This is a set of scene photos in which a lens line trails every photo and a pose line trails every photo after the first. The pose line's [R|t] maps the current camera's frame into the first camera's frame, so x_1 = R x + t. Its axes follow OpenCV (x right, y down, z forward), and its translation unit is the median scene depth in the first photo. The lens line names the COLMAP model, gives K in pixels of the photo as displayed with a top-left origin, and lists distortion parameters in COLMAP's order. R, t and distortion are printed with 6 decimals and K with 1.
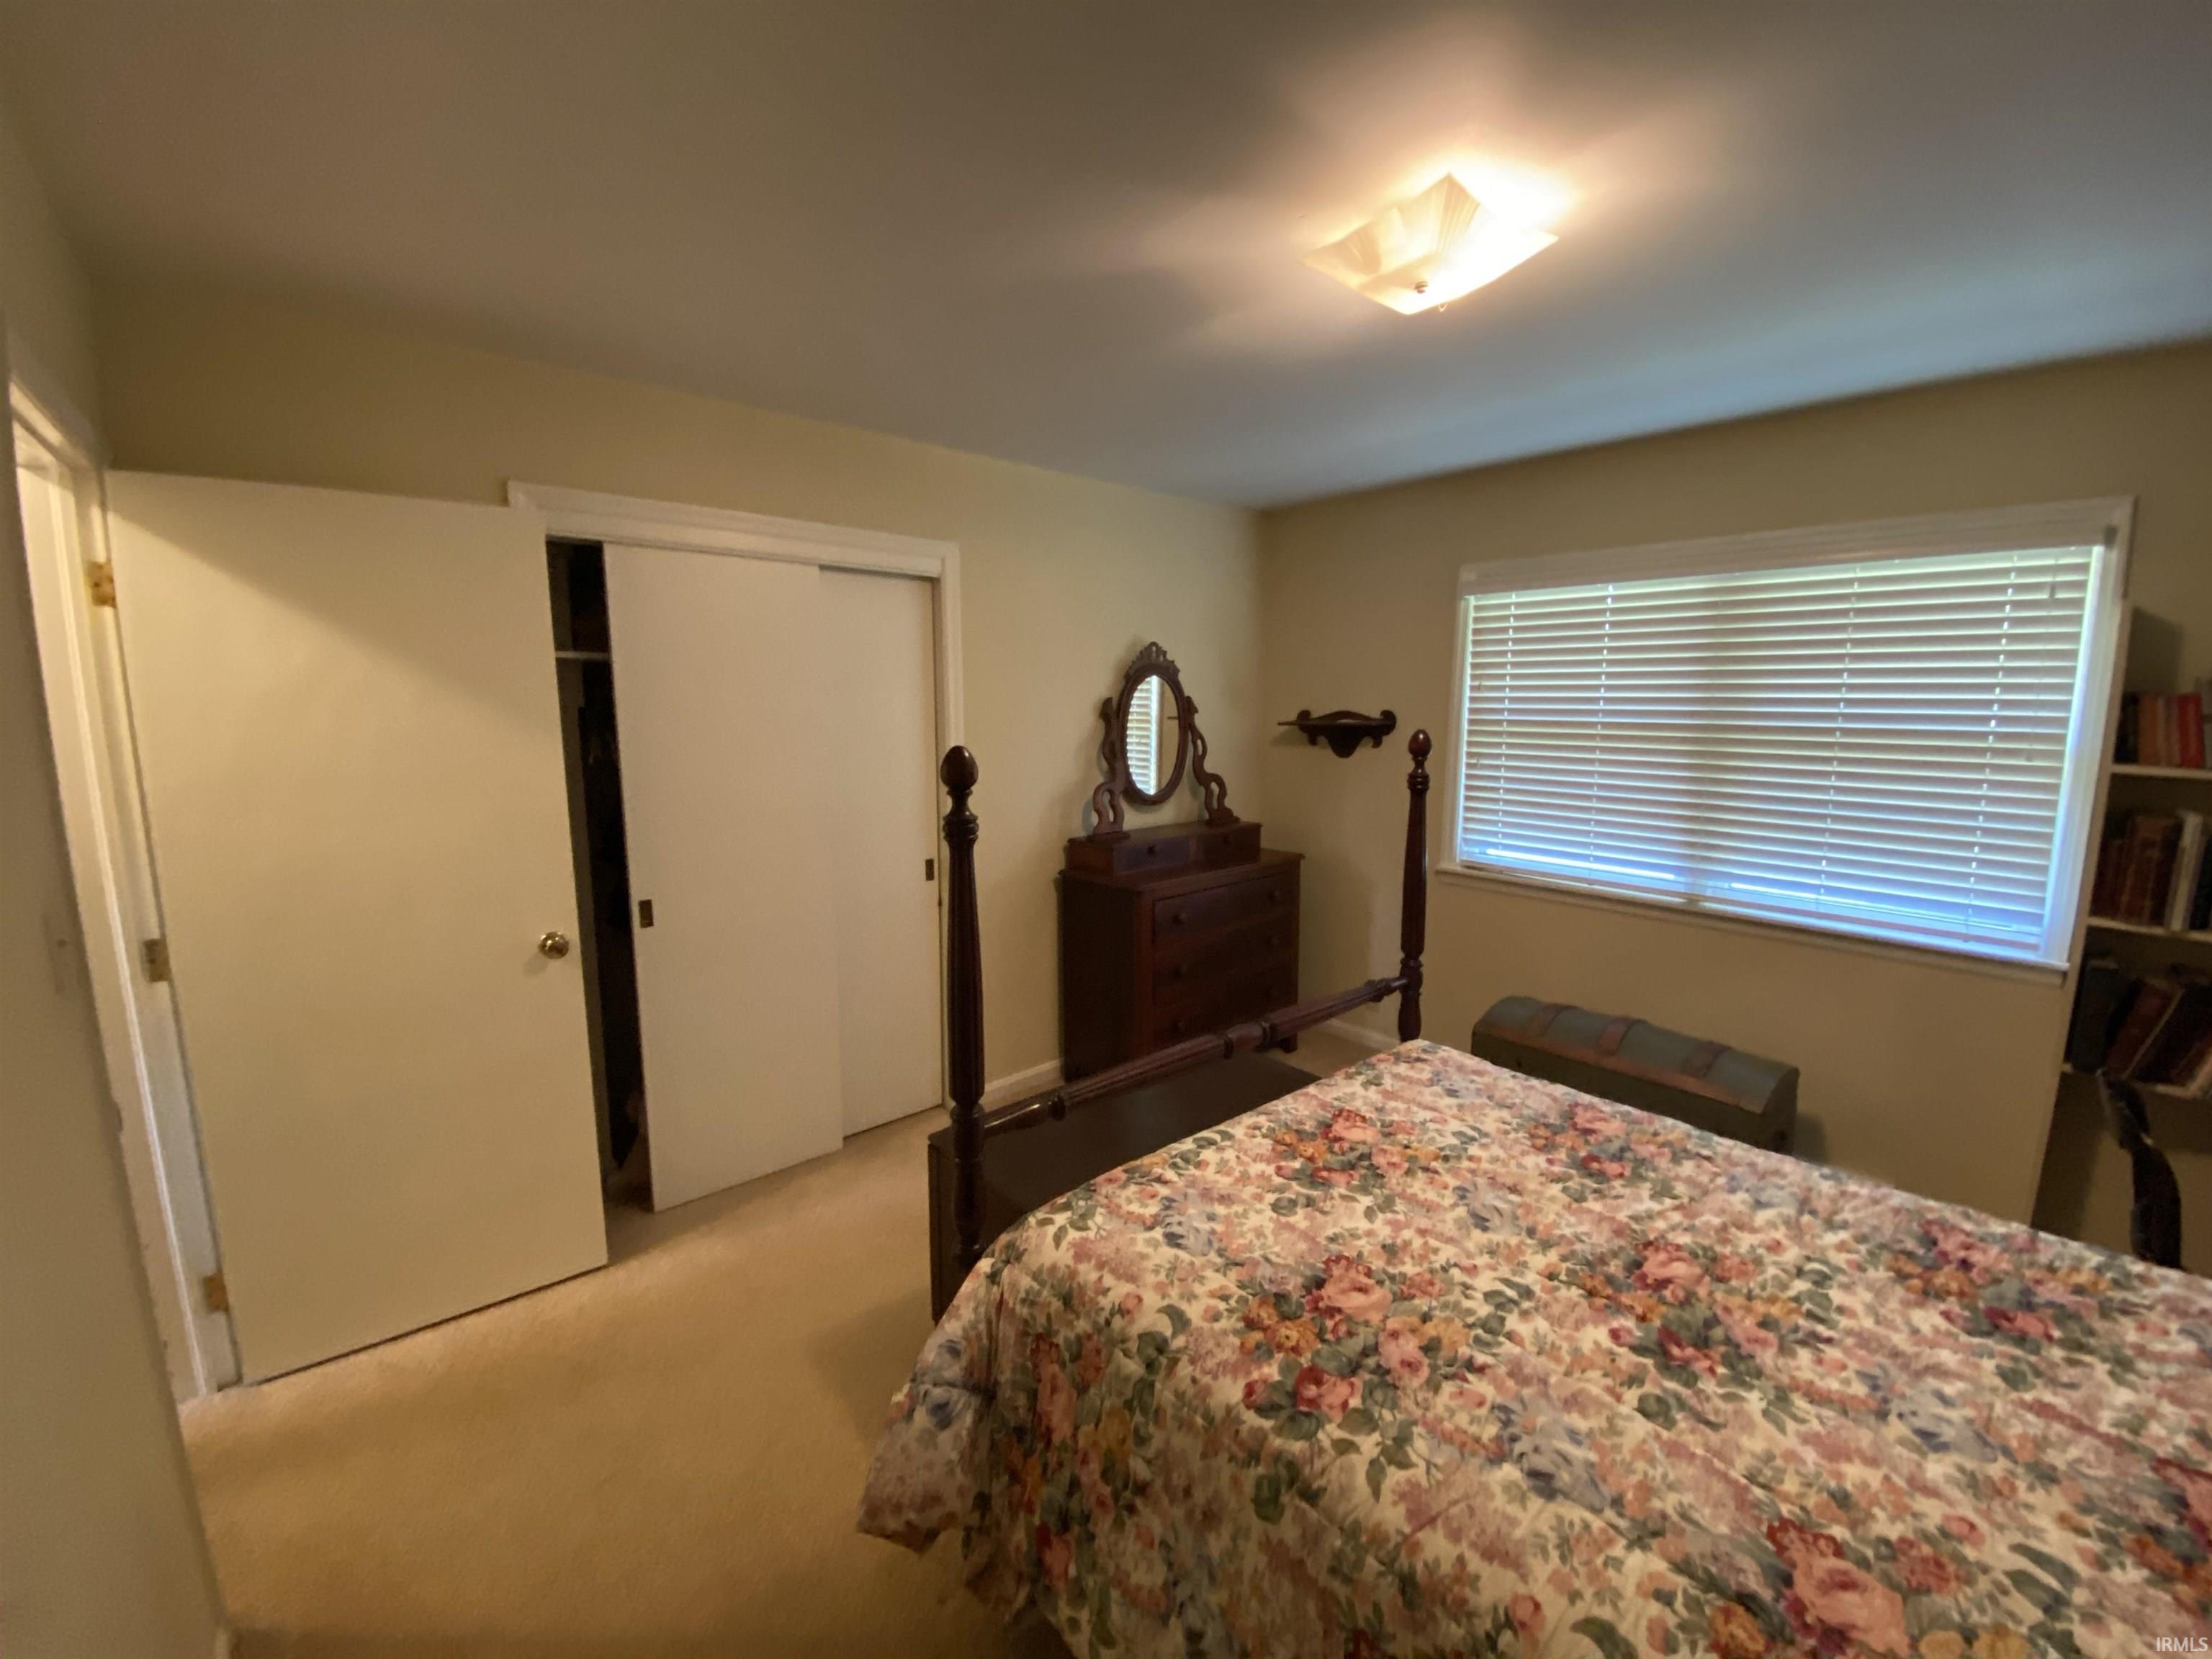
lens RADIAL K [[895.0, 0, 1101.7], [0, 895.0, 835.3], [0, 0, 1]] dist [-0.000327, -0.013552]
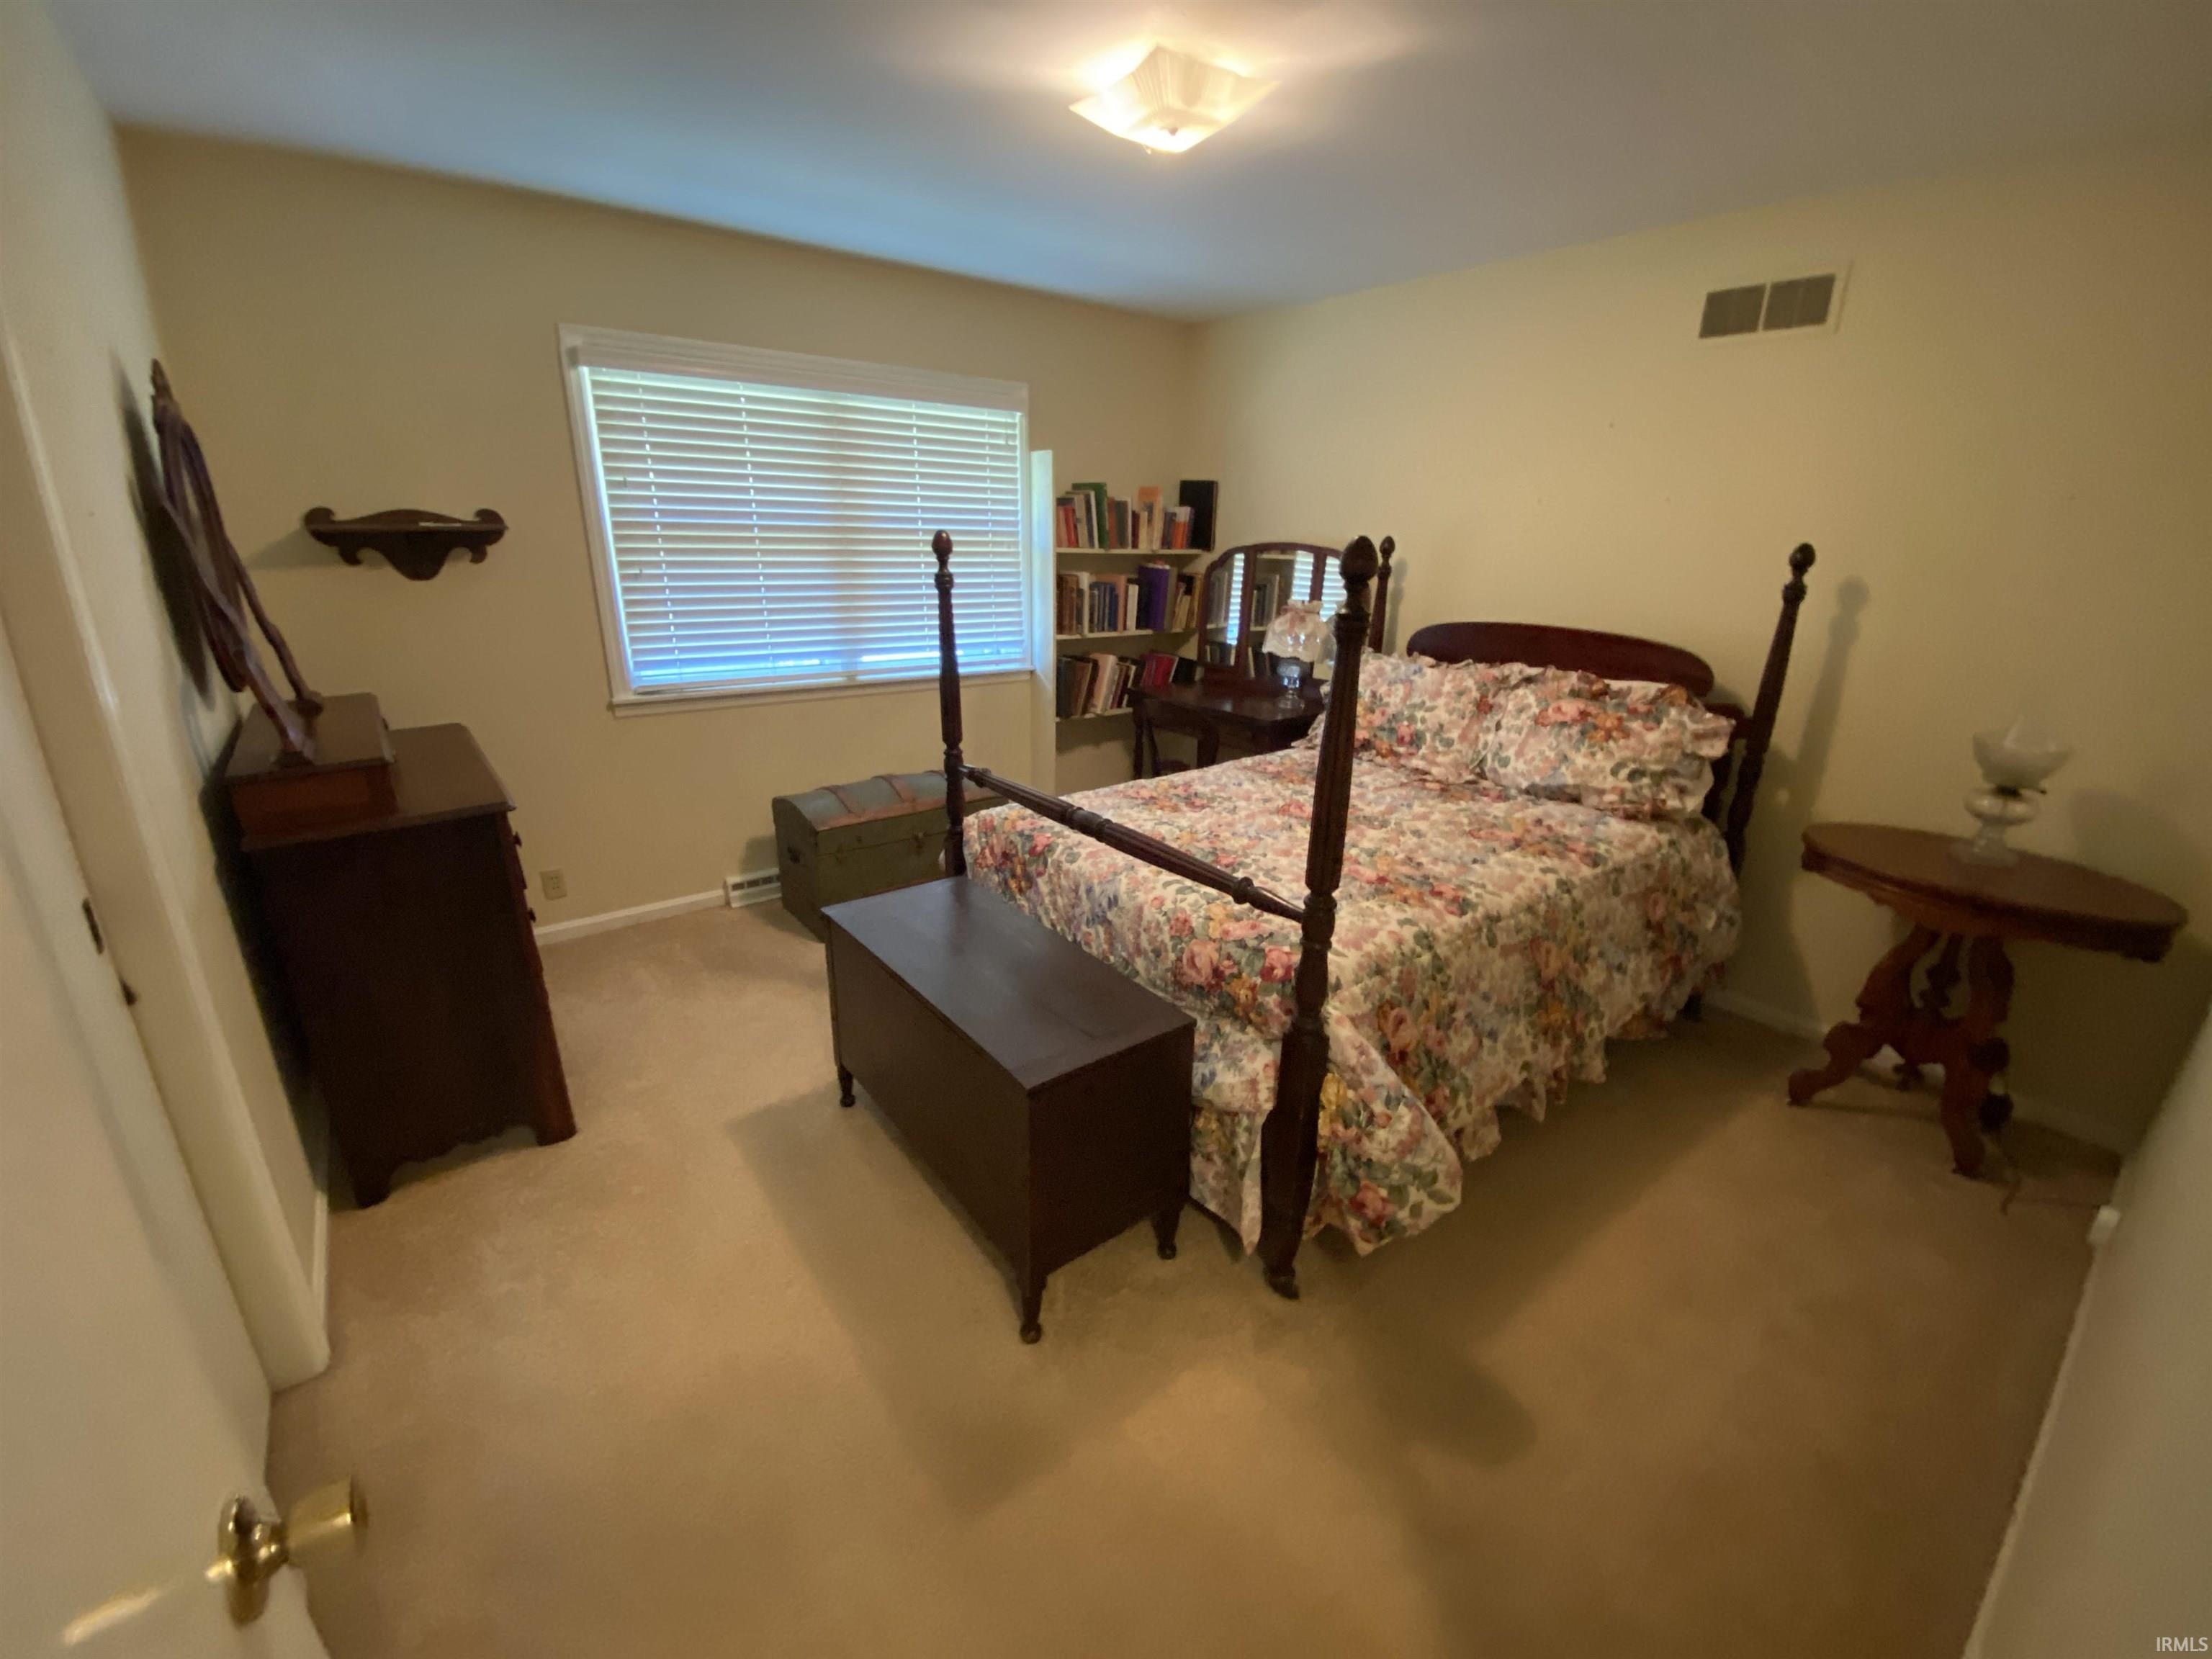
lens RADIAL K [[876.4, 0, 1108.7], [0, 876.4, 824.3], [0, 0, 1]] dist [0.045948, -0.035503]
pose [[0.064945, -0.320716, 0.944946, -0.860390], [0.136238, 0.940928, 0.309989, -0.101940], [-0.988545, 0.108605, 0.104802, 0.860923]]
